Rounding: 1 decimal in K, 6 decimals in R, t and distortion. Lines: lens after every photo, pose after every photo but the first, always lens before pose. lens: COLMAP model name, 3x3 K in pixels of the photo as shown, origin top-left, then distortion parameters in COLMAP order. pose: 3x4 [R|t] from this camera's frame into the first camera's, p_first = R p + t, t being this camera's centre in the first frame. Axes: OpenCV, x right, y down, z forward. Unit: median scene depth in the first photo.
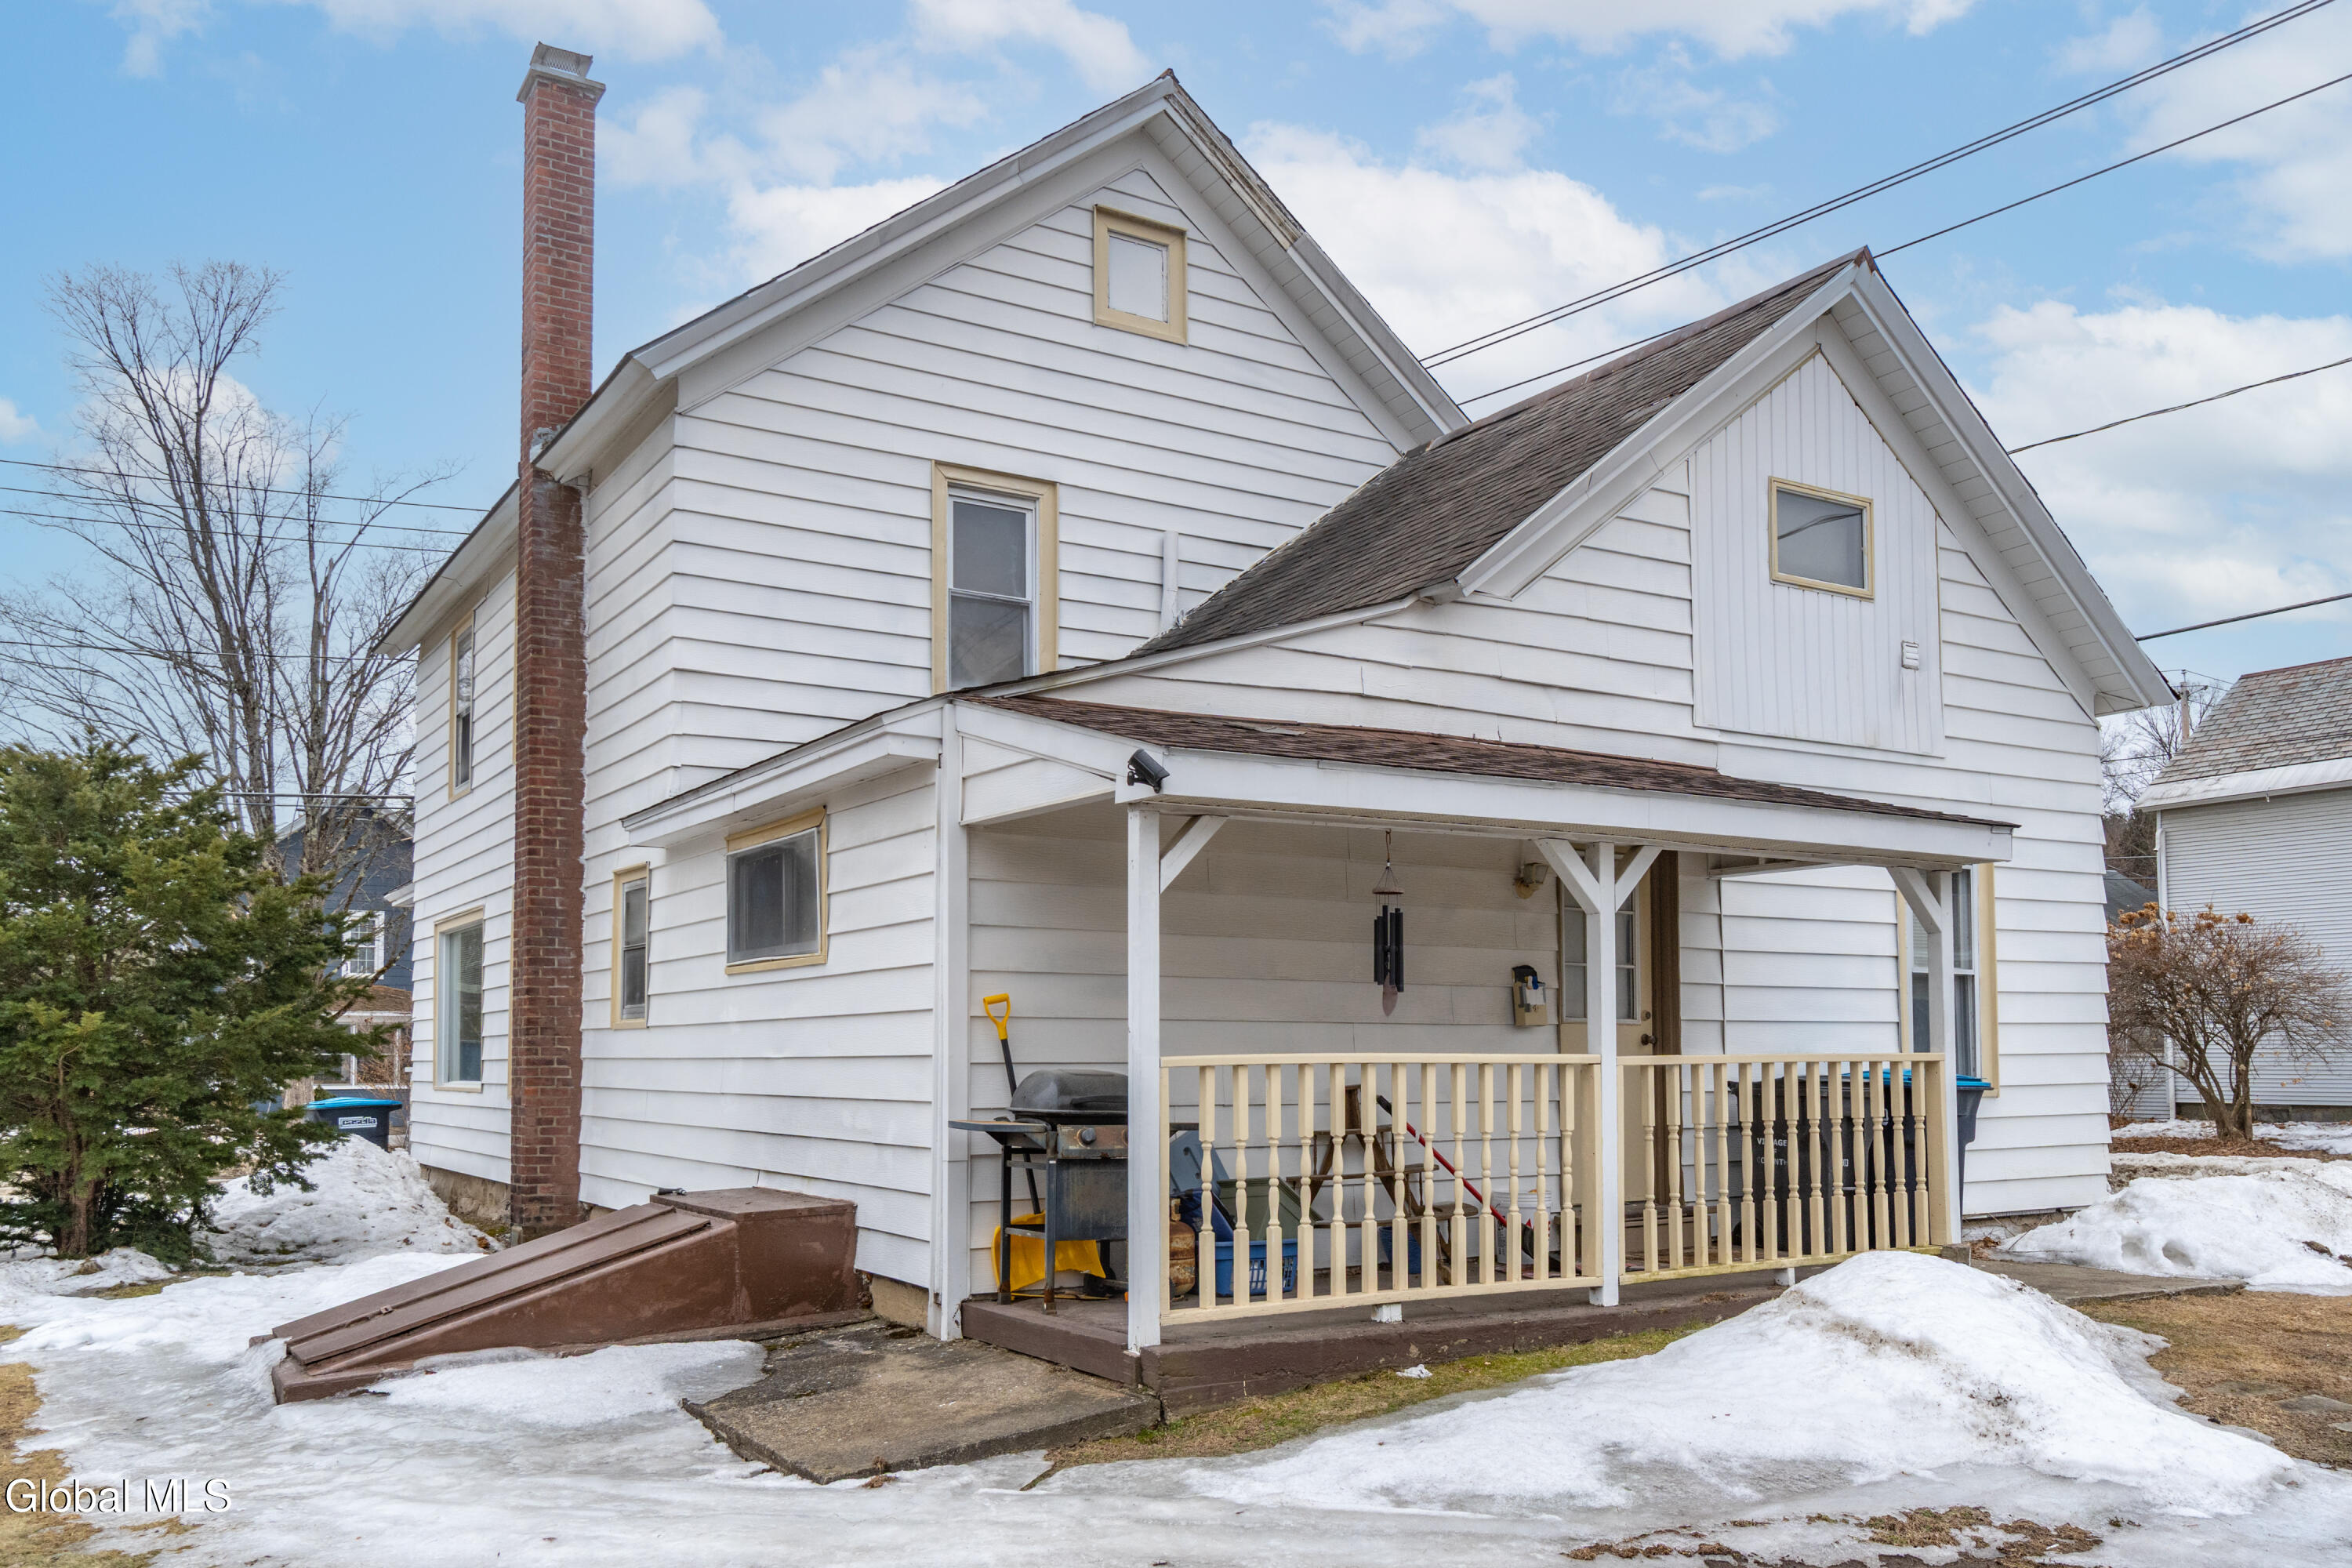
lens RADIAL K [[1820.9, 0, 1175.4], [0, 1820.9, 735.6], [0, 0, 1]] dist [-0.003942, 0.002207]
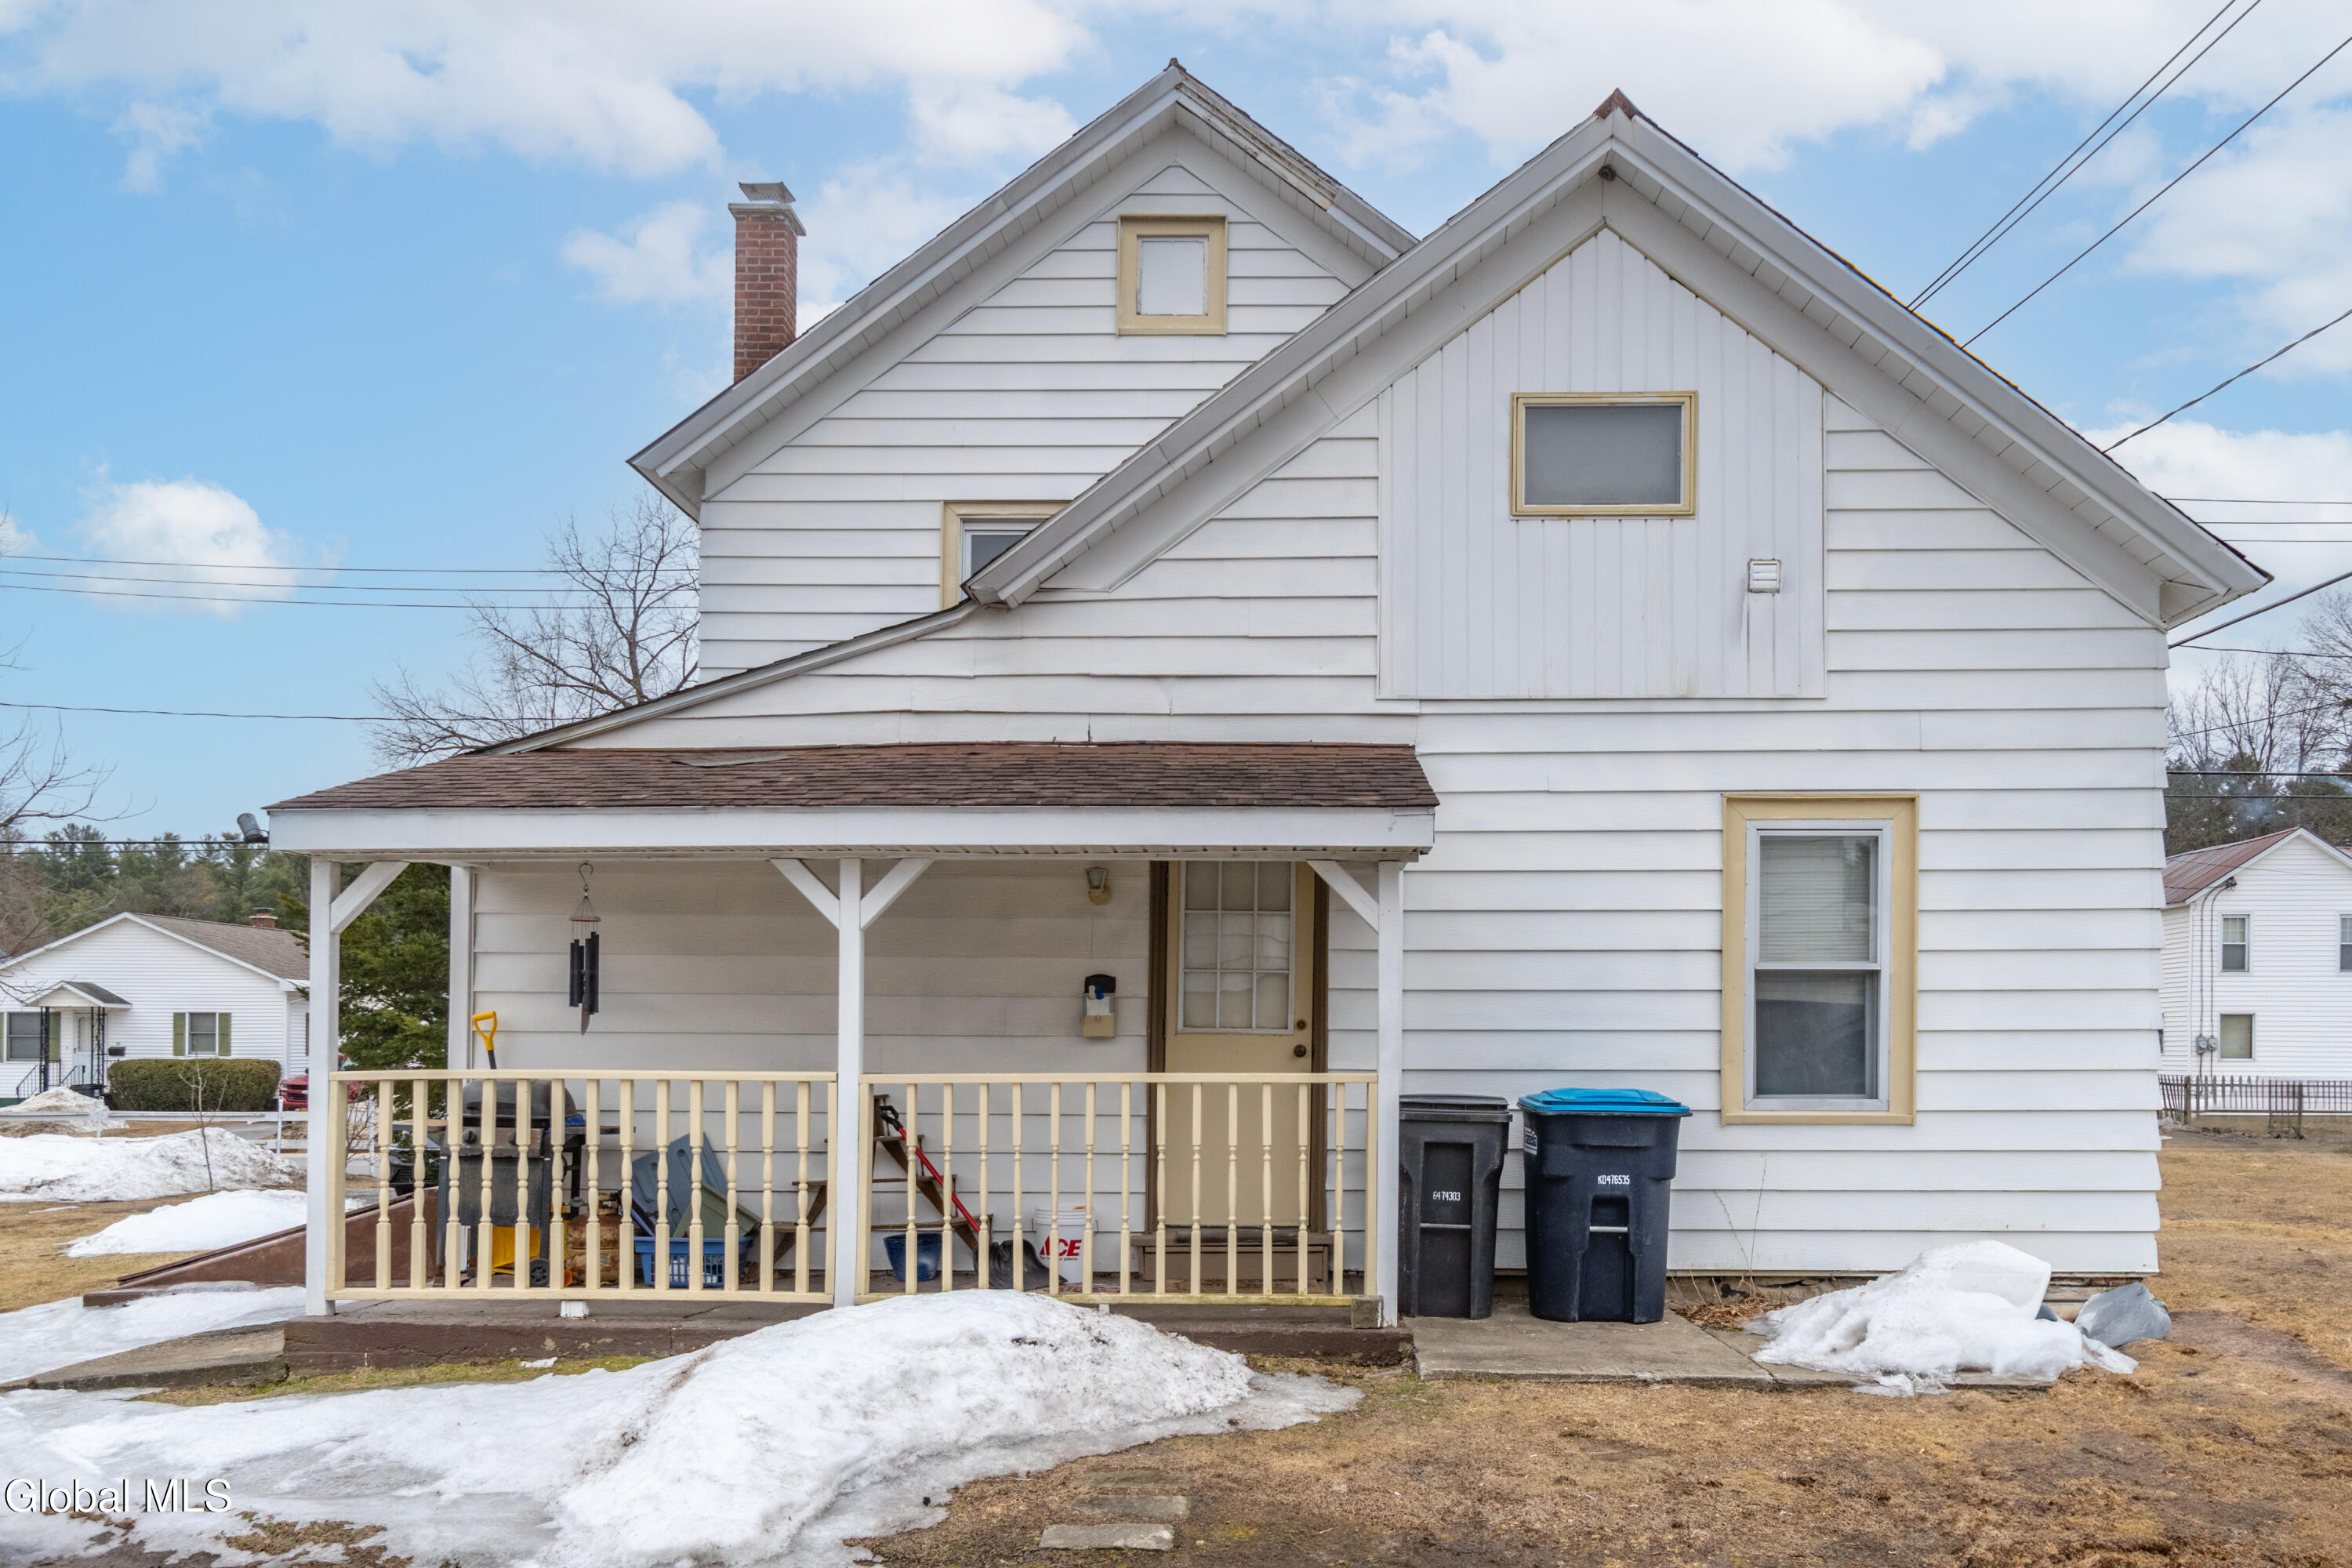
lens RADIAL K [[1838.8, 0, 1176.0], [0, 1838.8, 784.0], [0, 0, 1]] dist [0.000556, 0.000896]
pose [[0.841225, -0.068185, -0.536369, 0.668813], [0.088894, 0.995959, 0.012808, 0.015370], [0.533328, -0.058454, 0.843887, 0.185214]]
